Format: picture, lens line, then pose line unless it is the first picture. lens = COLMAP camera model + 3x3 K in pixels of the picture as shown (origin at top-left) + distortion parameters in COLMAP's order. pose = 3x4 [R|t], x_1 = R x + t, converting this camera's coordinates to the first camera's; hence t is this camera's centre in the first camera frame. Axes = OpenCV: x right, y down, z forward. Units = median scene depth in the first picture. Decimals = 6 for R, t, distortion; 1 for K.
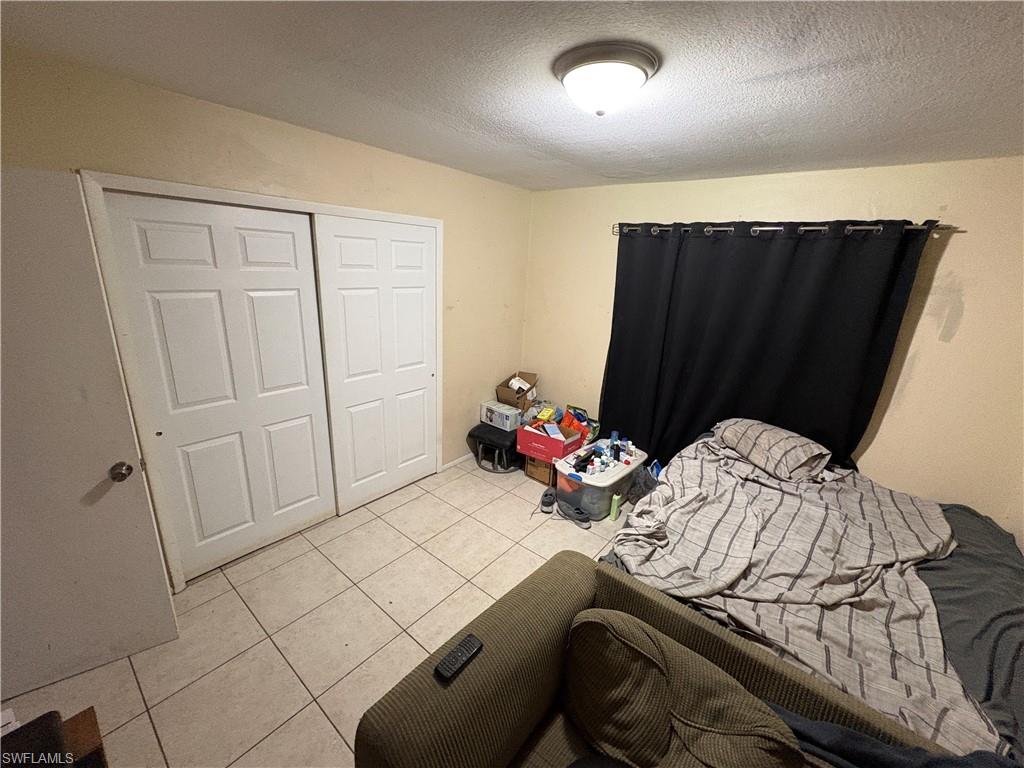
lens RADIAL K [[409.6, 0, 510.5], [0, 409.6, 385.4], [0, 0, 1]] dist [-0.002688, -0.000133]
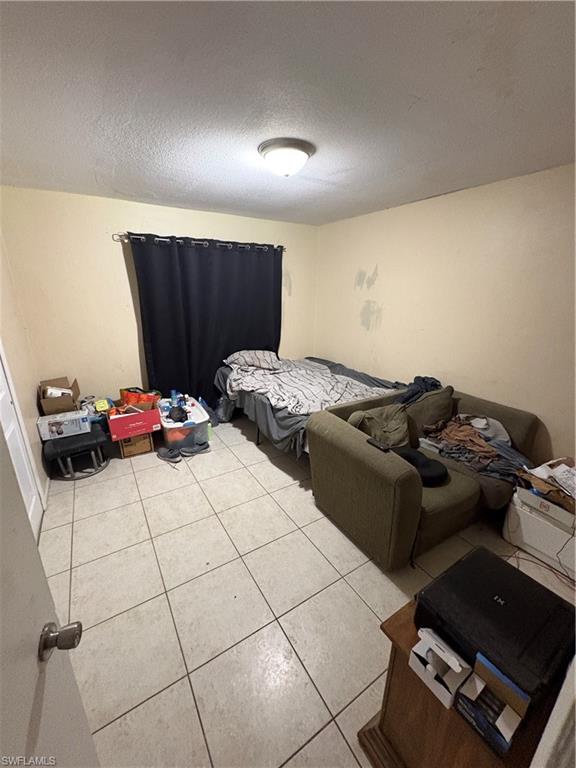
lens RADIAL K [[307.2, 0, 288.0], [0, 307.2, 384.0], [0, 0, 1]] dist [-0.002688, -0.000133]
pose [[0.319823, -0.335646, 0.886033, -0.562035], [0.281351, 0.926612, 0.249461, -0.058677], [-0.904740, 0.169503, 0.390786, 0.262060]]
